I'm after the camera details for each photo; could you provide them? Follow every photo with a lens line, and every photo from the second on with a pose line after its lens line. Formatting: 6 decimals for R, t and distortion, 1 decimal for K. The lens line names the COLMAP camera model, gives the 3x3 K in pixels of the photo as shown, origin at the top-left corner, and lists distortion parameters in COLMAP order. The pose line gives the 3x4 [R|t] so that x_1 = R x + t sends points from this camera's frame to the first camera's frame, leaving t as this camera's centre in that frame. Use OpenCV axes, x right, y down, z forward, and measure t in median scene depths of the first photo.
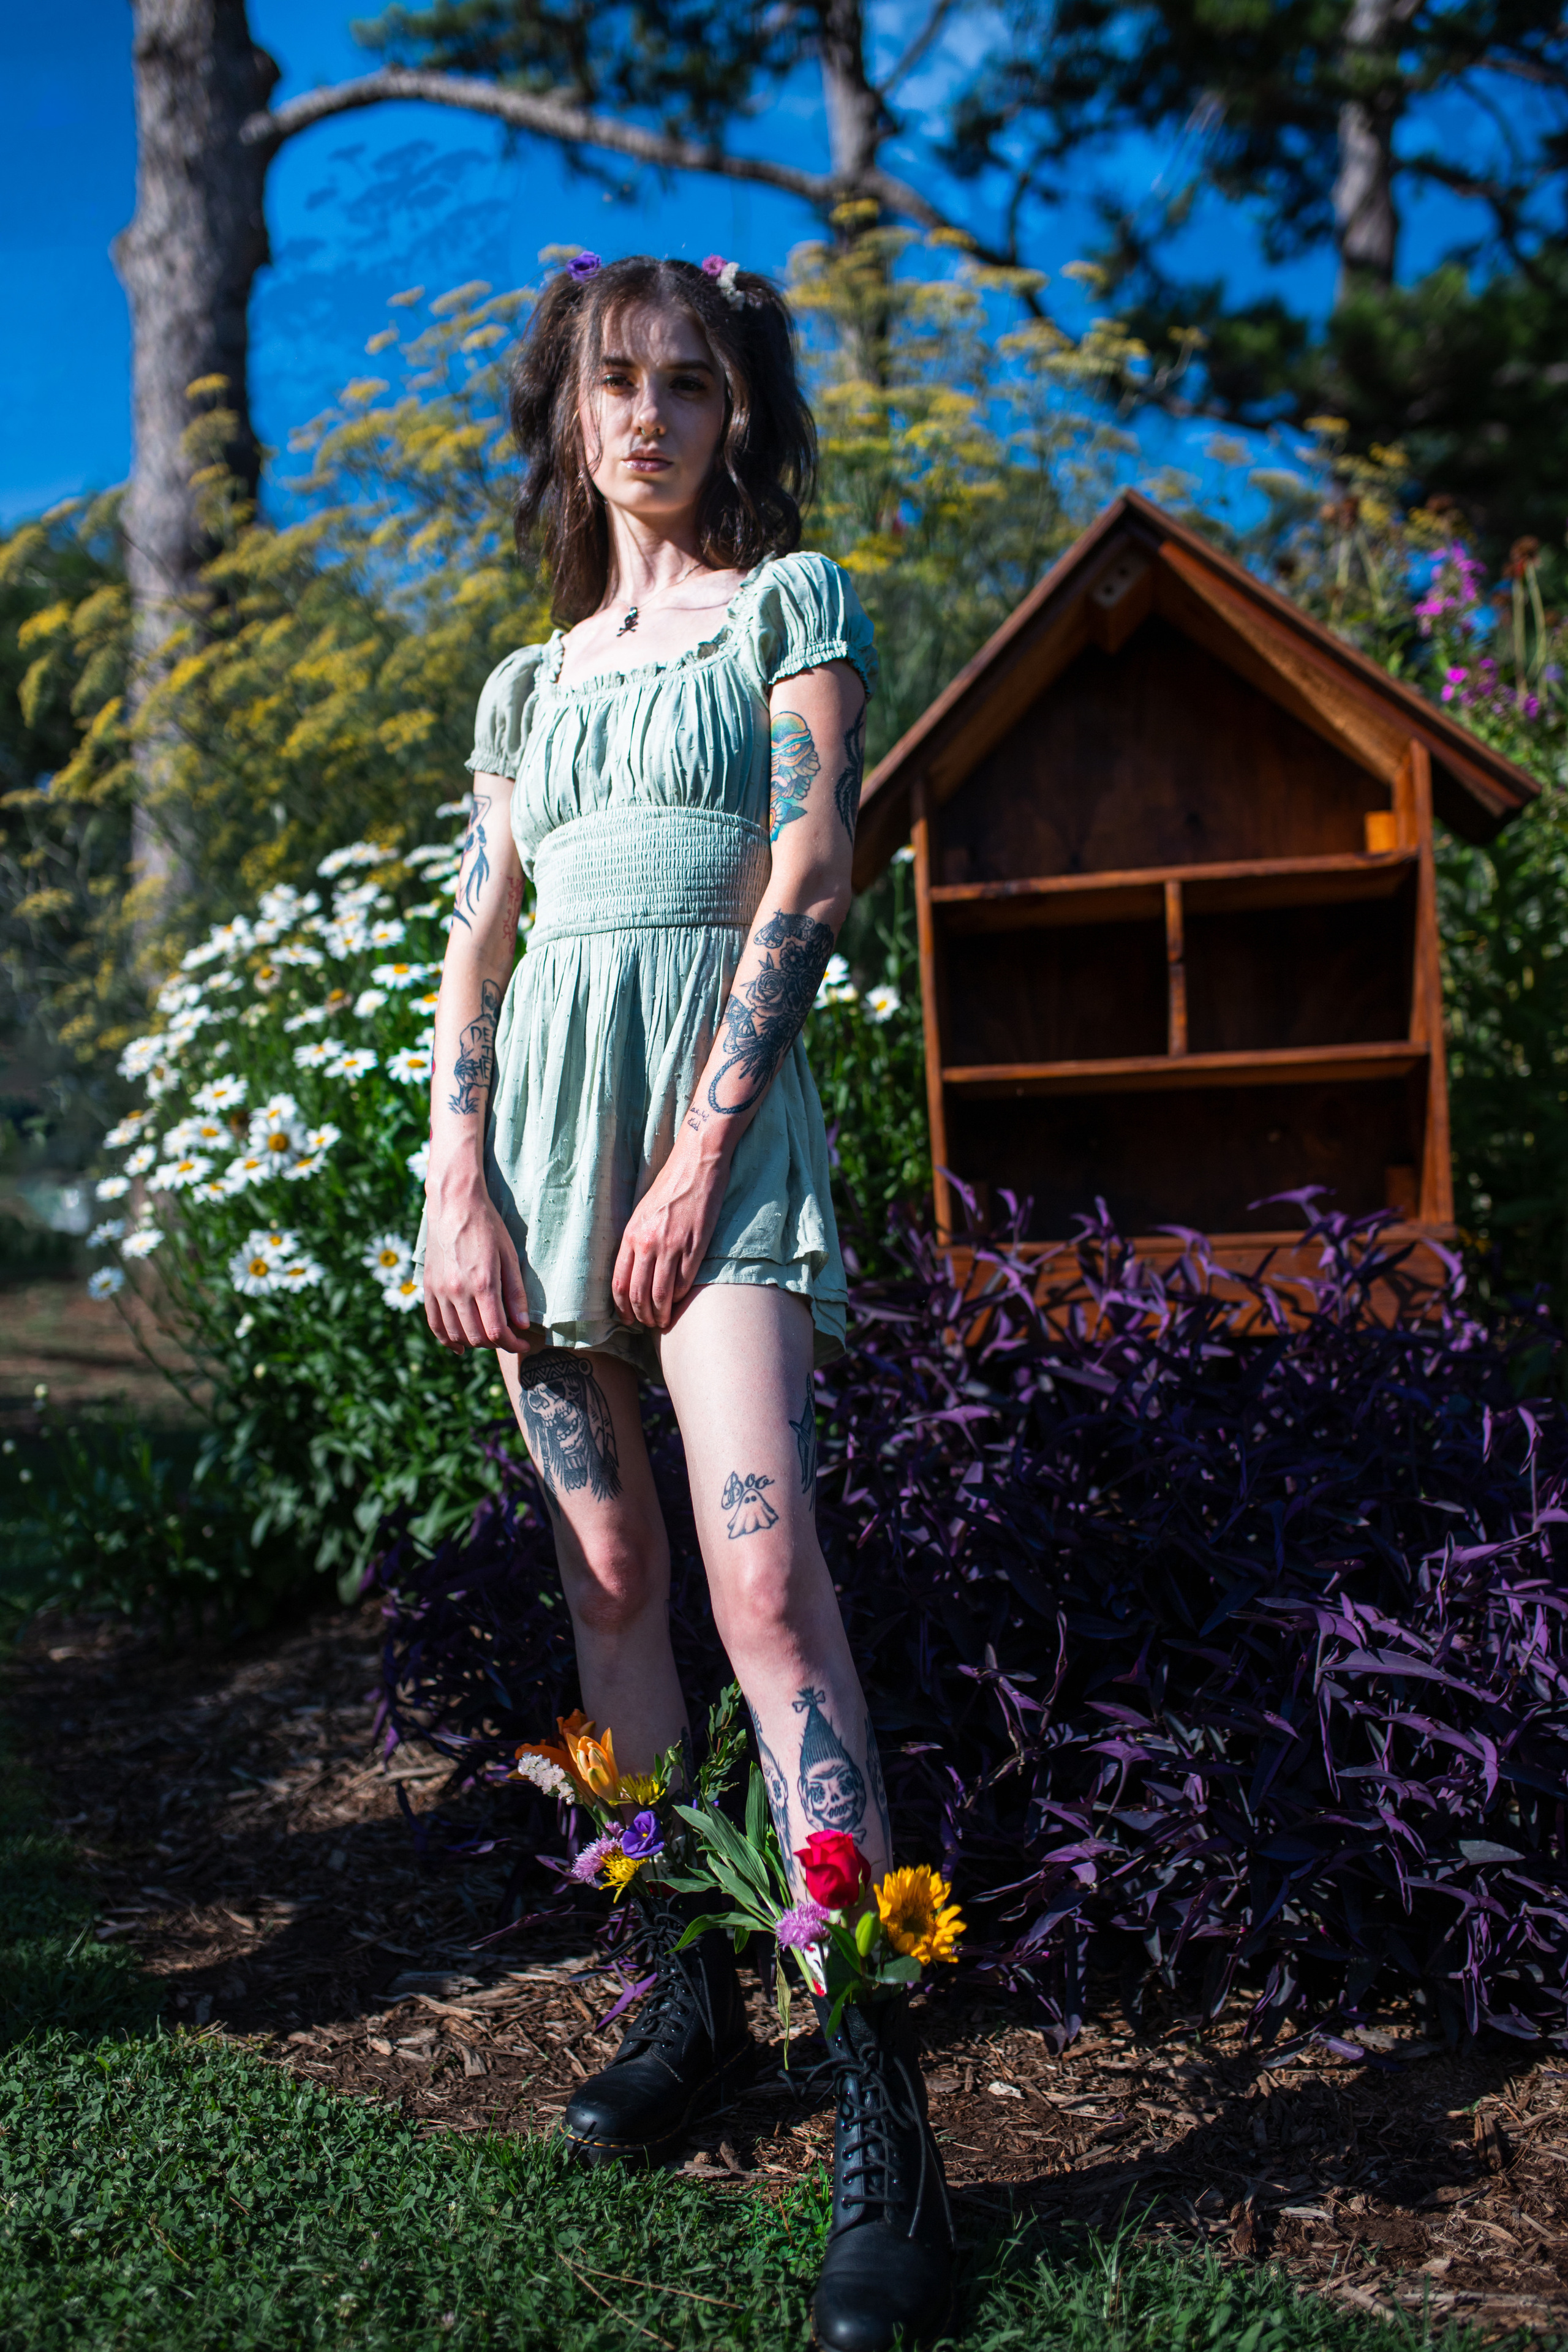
lens RADIAL K [[2295.9, 0, 781.6], [0, 2295.9, 1170.9], [0, 0, 1]] dist [-0.019048, 0.000000]
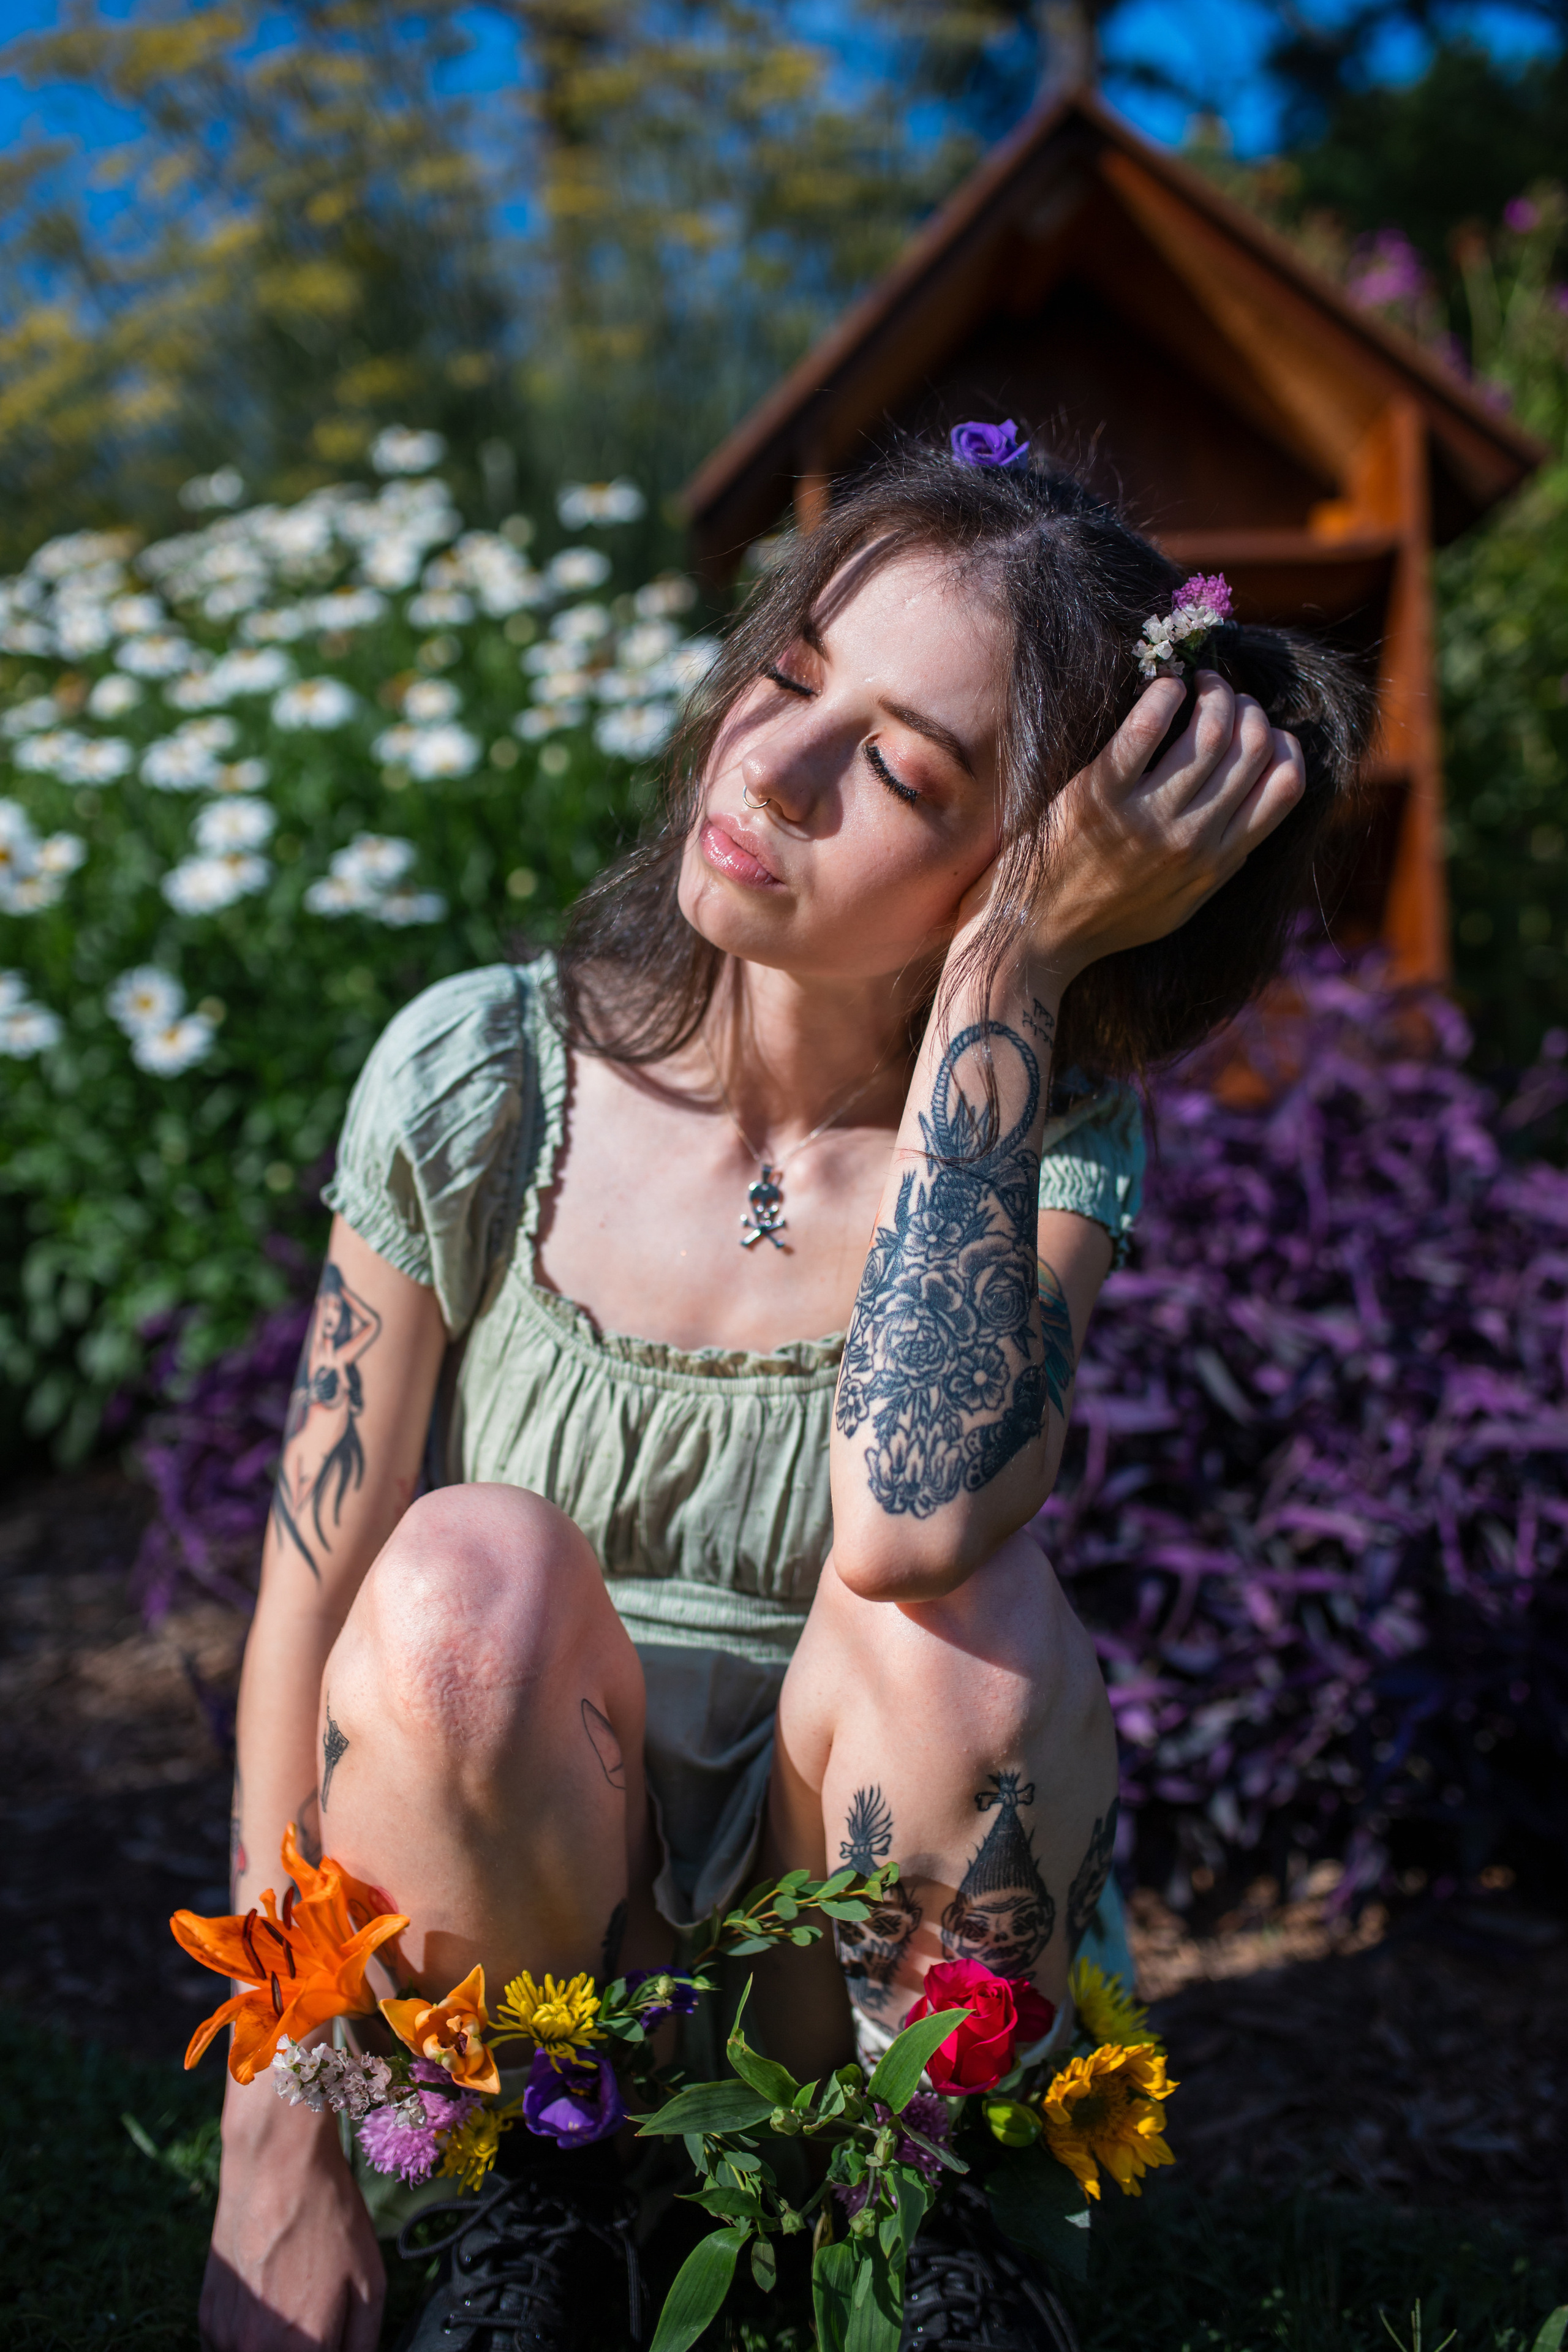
lens RADIAL K [[2295.9, 0, 781.2], [0, 2295.9, 1186.9], [0, 0, 1]] dist [-0.019048, 0.000000]
pose [[0.989296, 0.003075, 0.145893, -0.068856], [-0.007363, 0.999556, 0.028863, 0.075014], [-0.145739, -0.029629, 0.988879, 0.185796]]
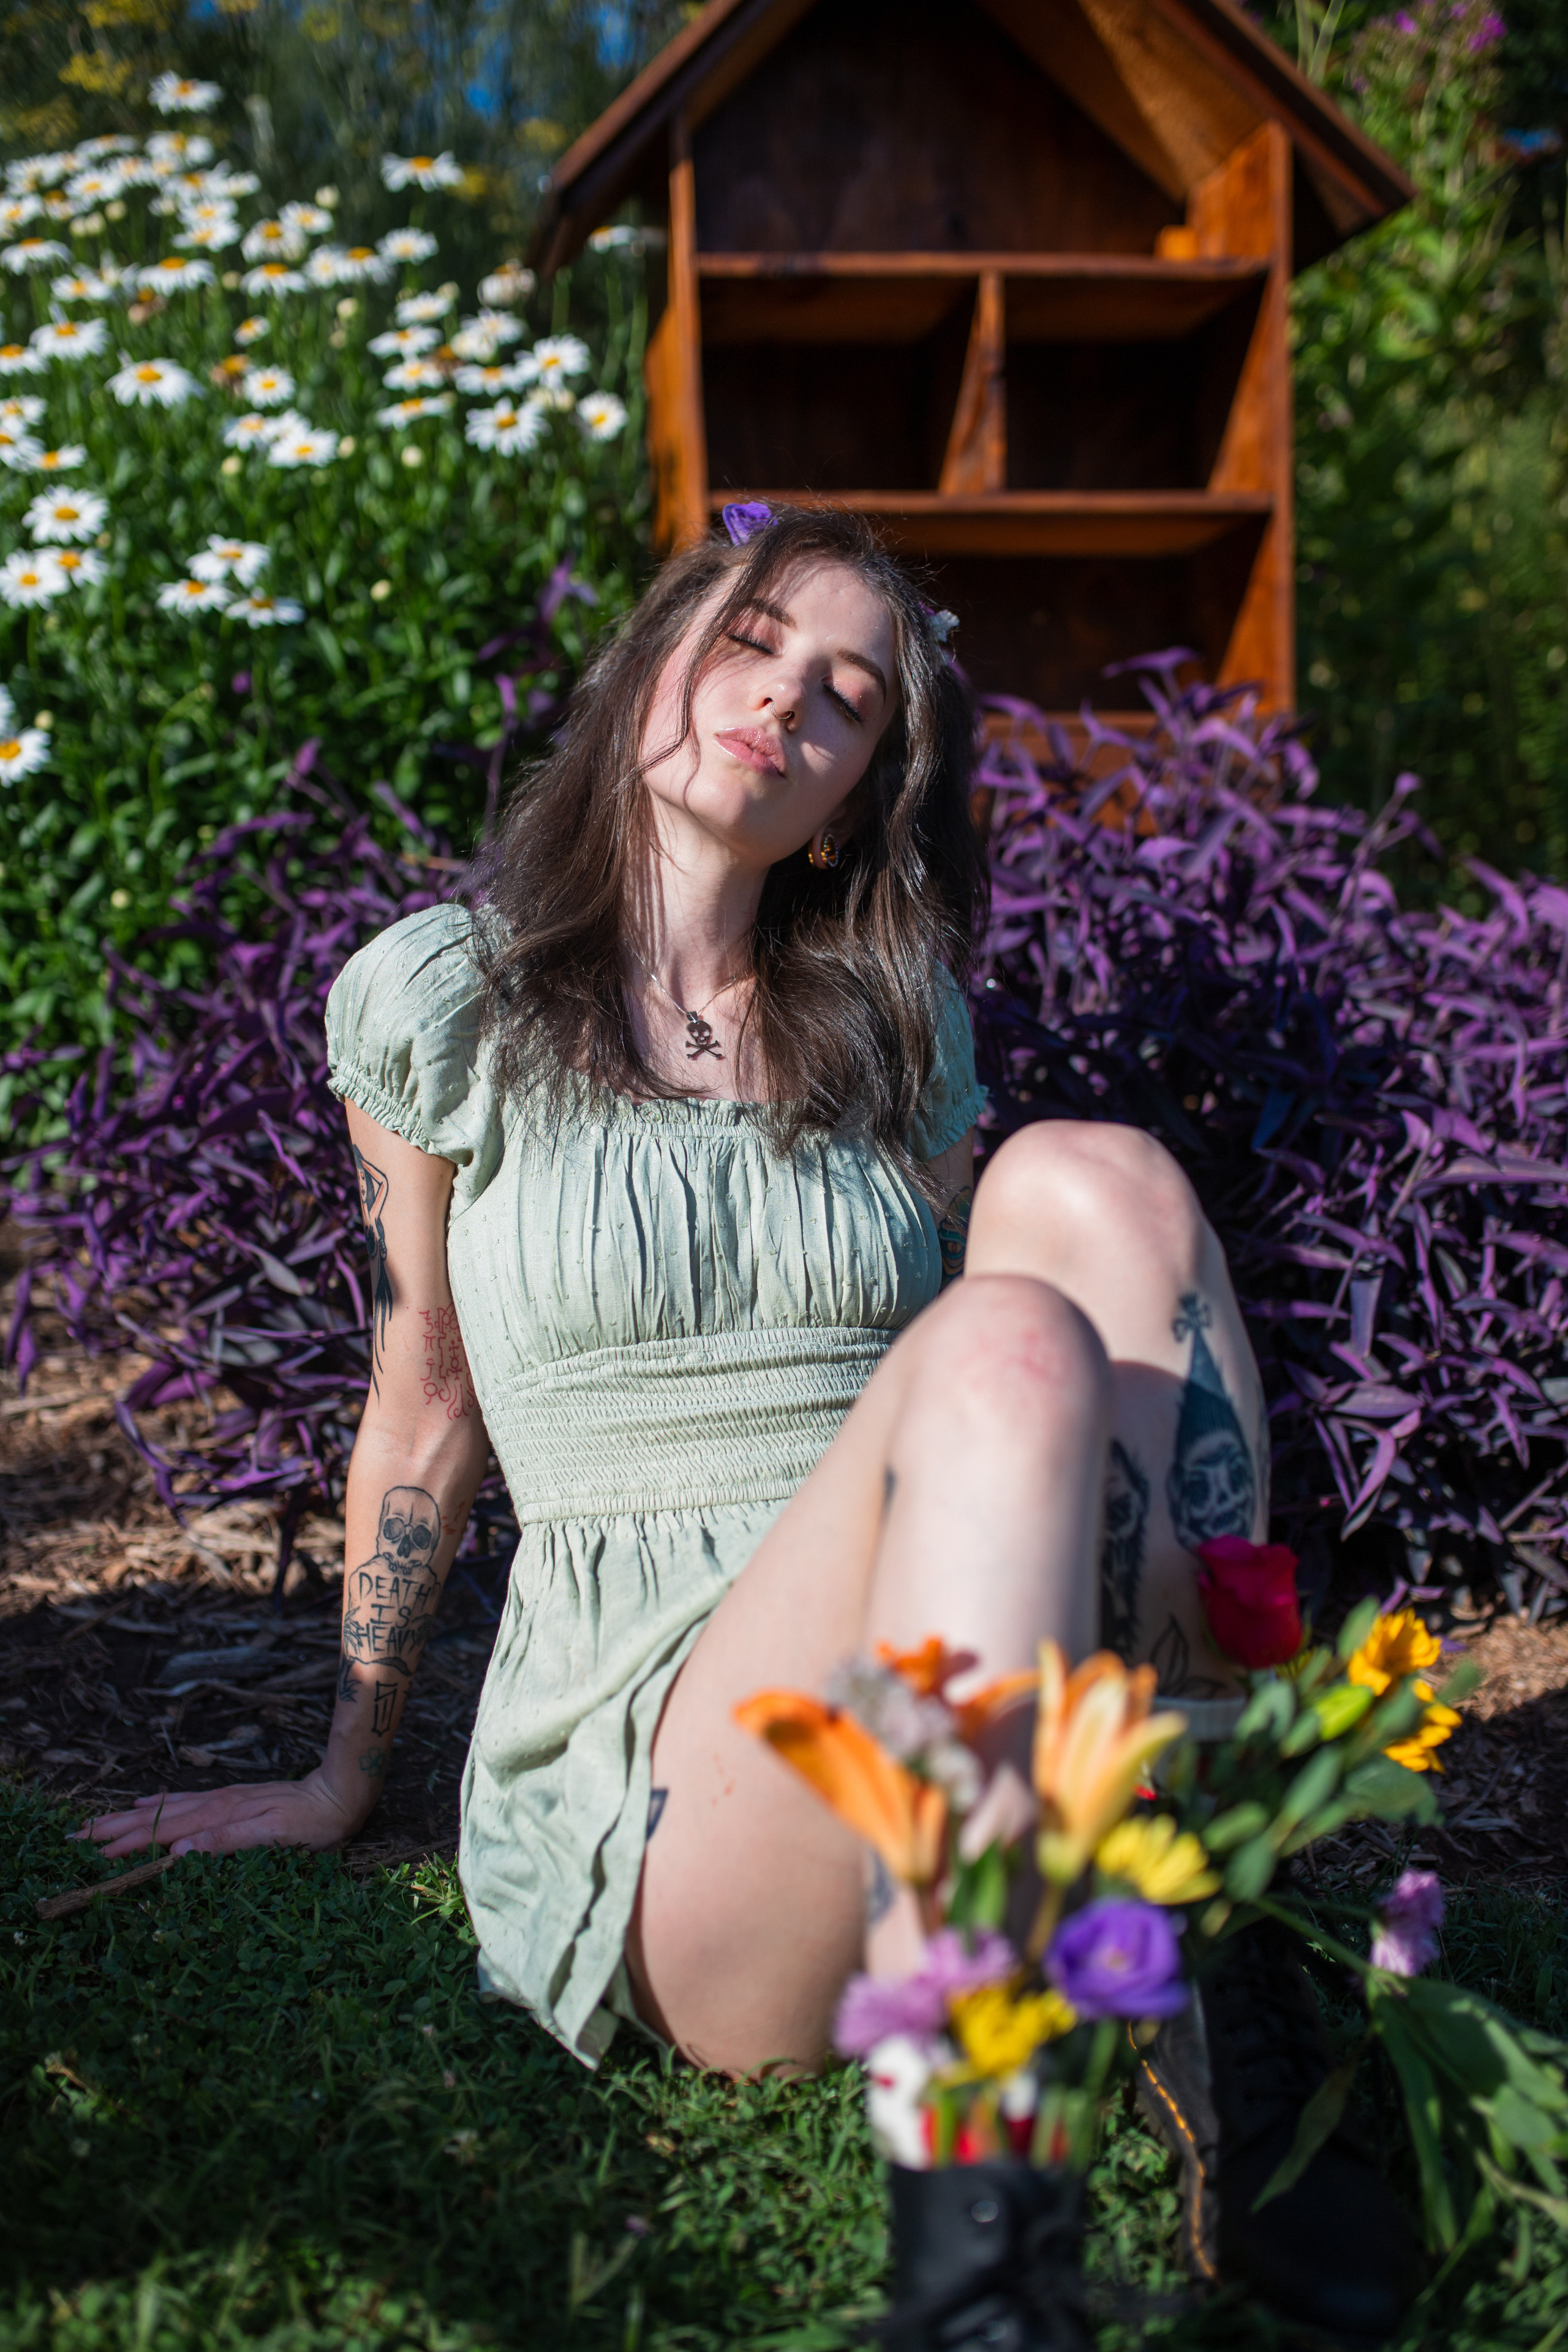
lens RADIAL K [[2295.9, 0, 796.6], [0, 2295.9, 1166.7], [0, 0, 1]] dist [-0.019048, 0.000000]
pose [[0.942980, -0.027926, 0.331675, -0.167805], [-0.022644, 0.988783, 0.147630, 0.066497], [-0.332077, -0.146722, 0.931771, 0.217849]]
